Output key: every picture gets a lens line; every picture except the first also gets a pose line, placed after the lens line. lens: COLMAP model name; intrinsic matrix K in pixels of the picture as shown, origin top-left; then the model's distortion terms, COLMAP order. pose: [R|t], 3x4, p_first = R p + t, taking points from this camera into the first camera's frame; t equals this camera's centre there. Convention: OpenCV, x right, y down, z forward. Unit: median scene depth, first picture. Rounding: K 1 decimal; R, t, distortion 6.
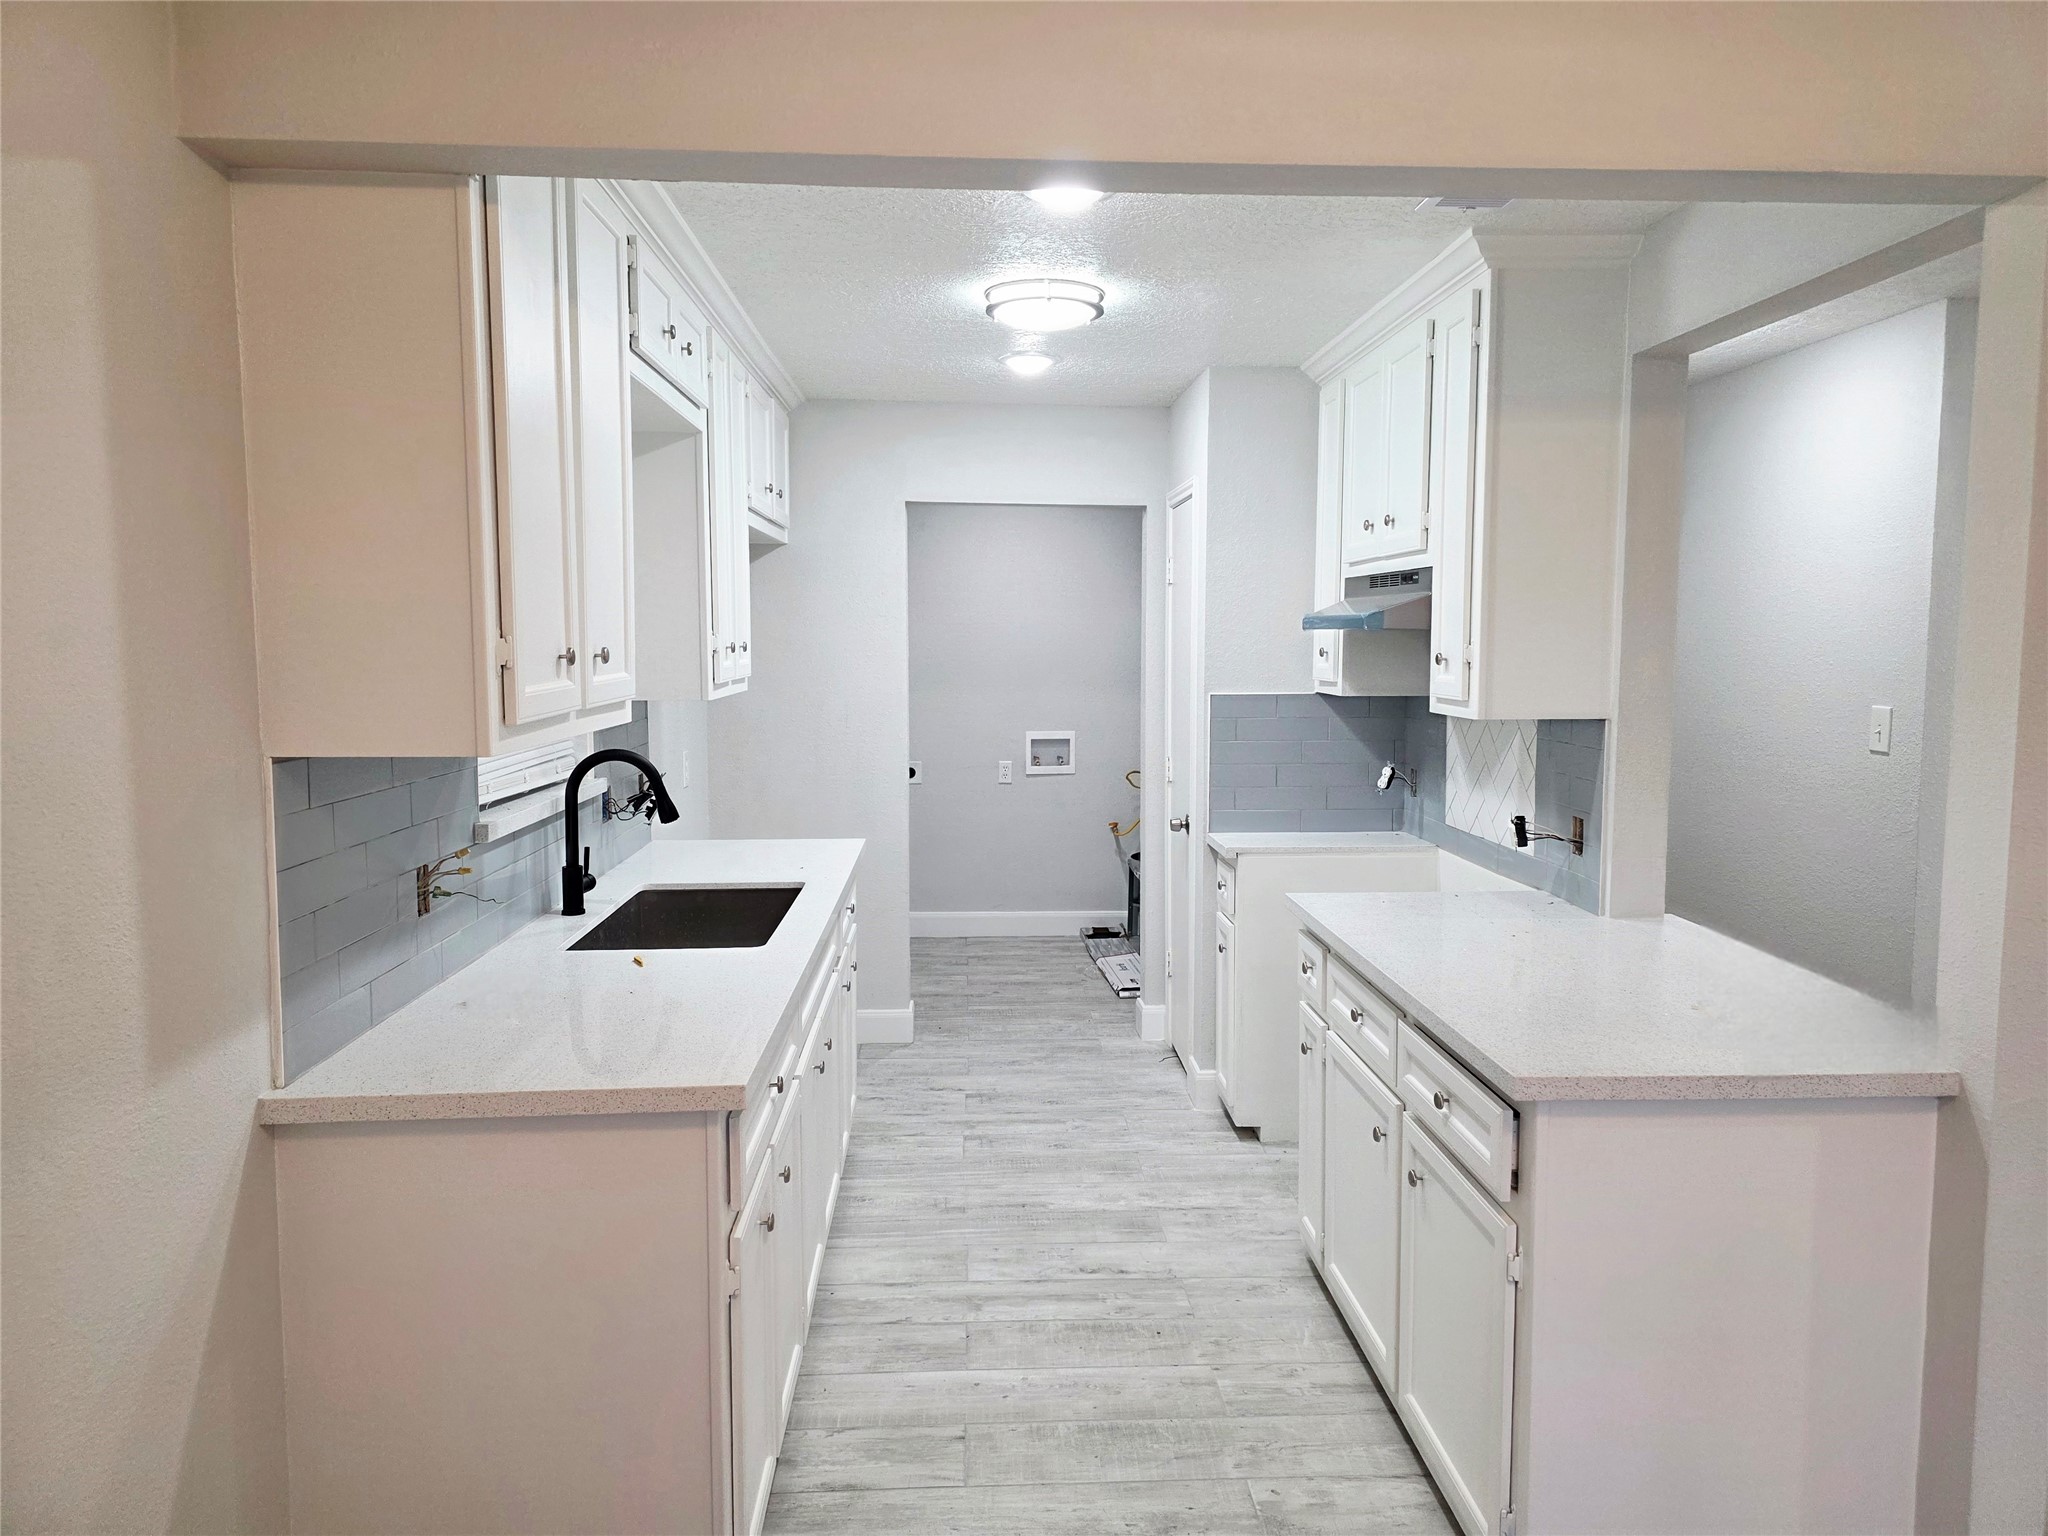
lens RADIAL K [[1376.5, 0, 1021.7], [0, 1376.5, 761.6], [0, 0, 1]] dist [0.001113, -0.000029]
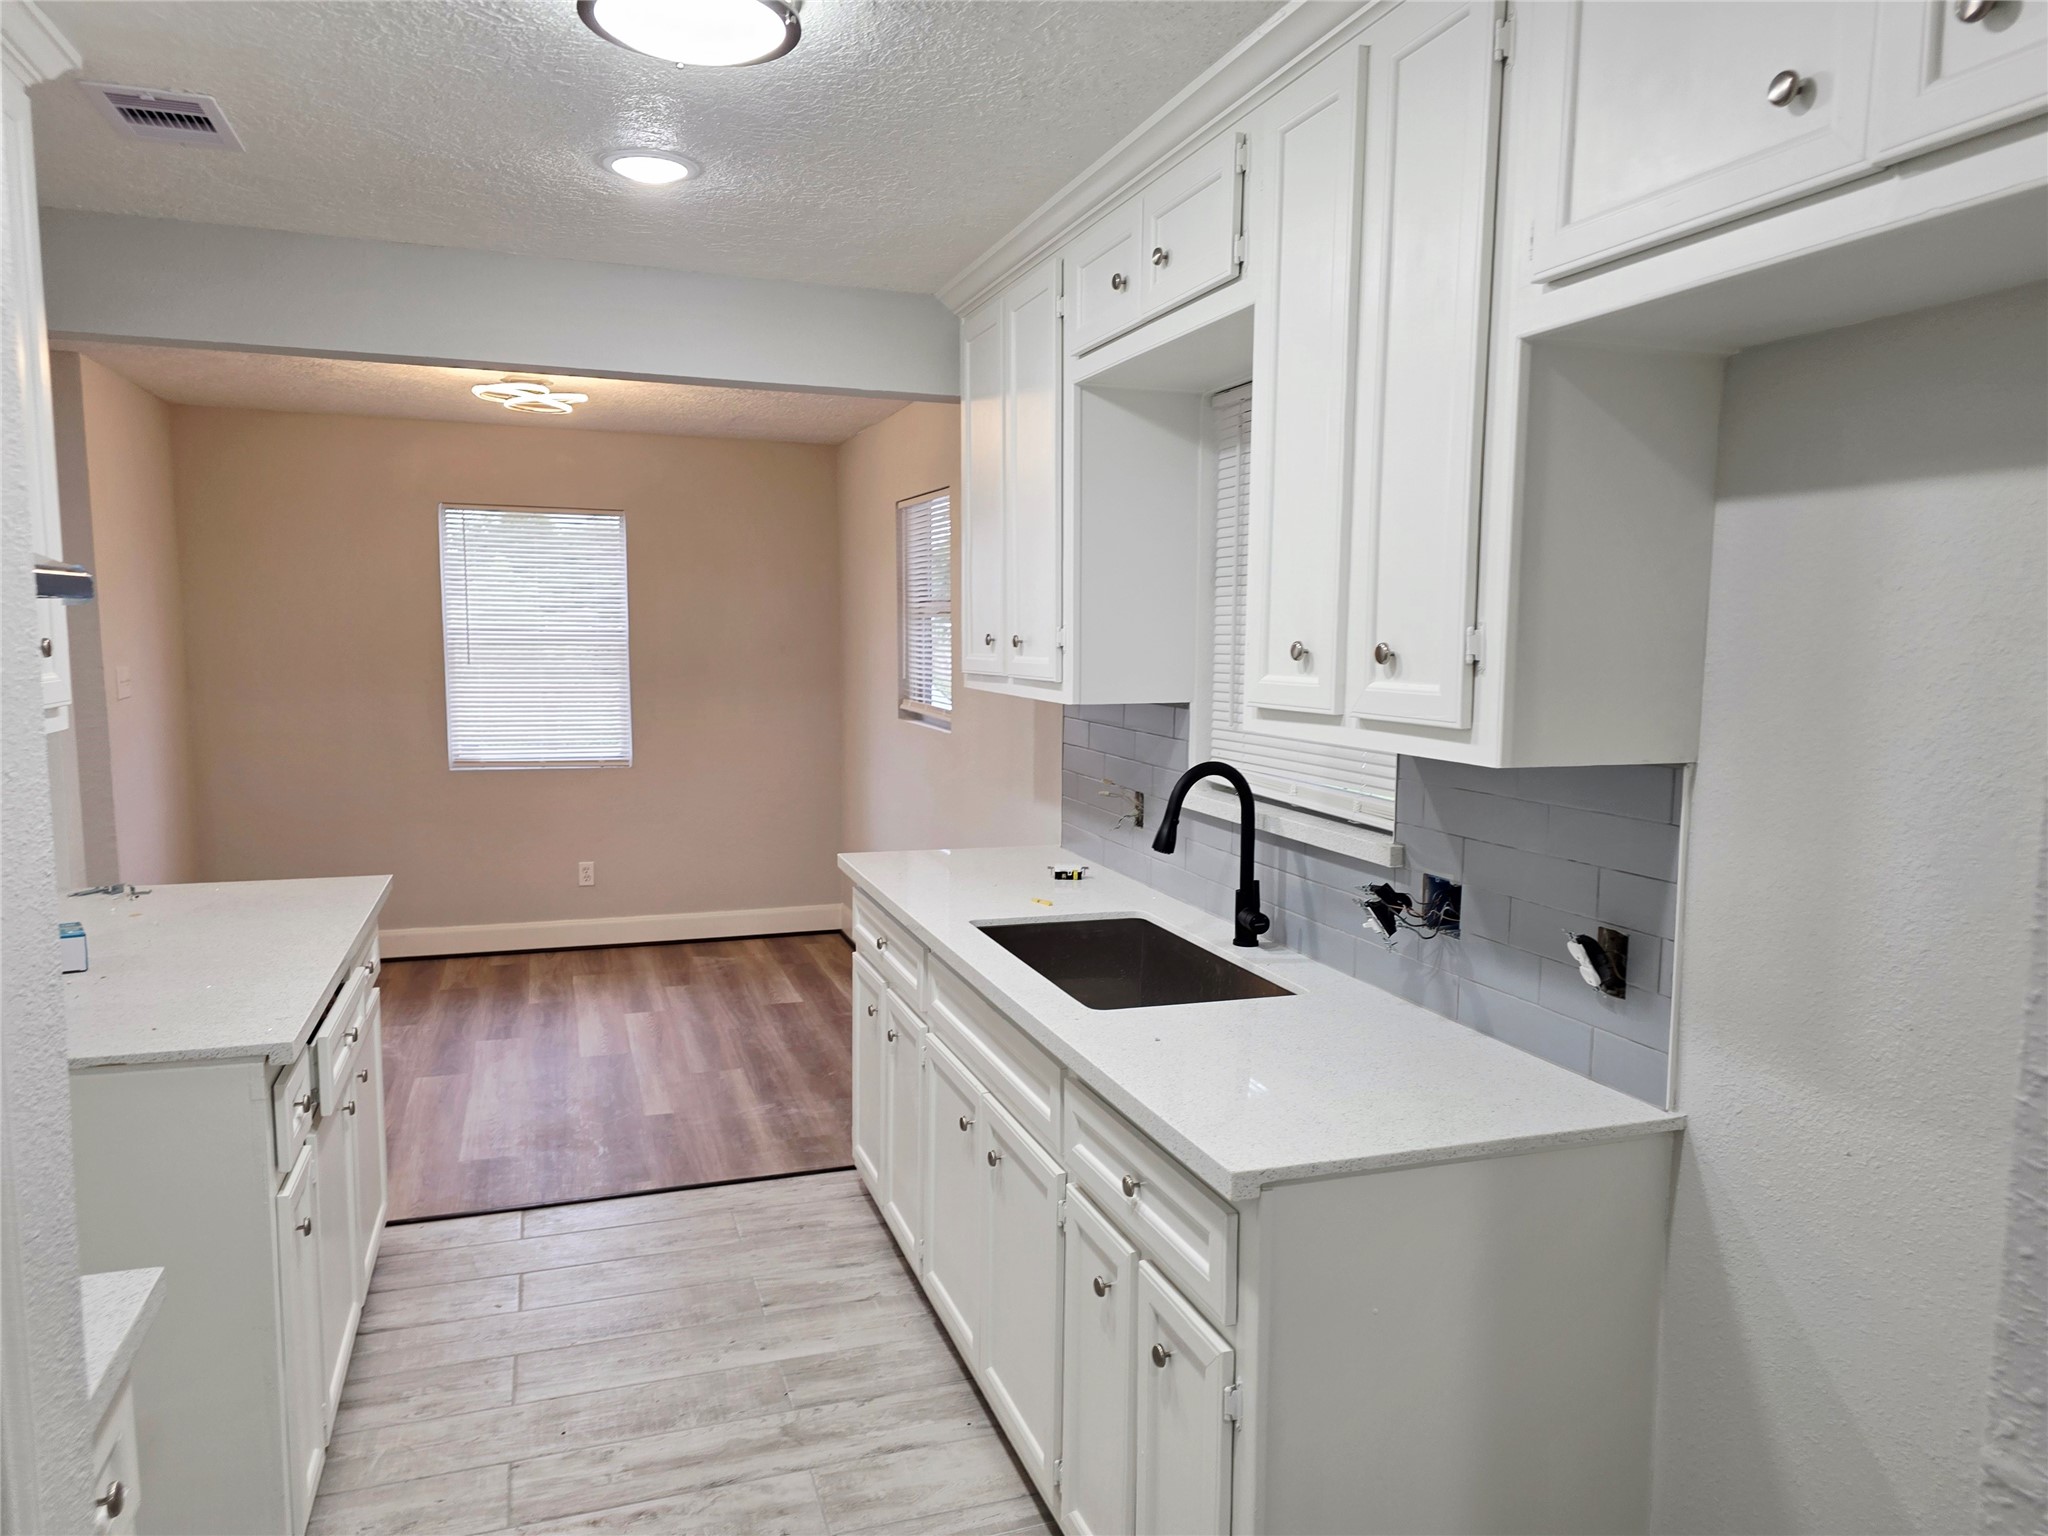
lens RADIAL K [[1376.5, 0, 1024.7], [0, 1376.5, 770.0], [0, 0, 1]] dist [0.001113, -0.000029]
pose [[-0.957034, 0.017761, -0.289430, 0.058324], [-0.041740, 0.979290, 0.198112, -0.152222], [0.286955, 0.201681, -0.936473, 1.609187]]
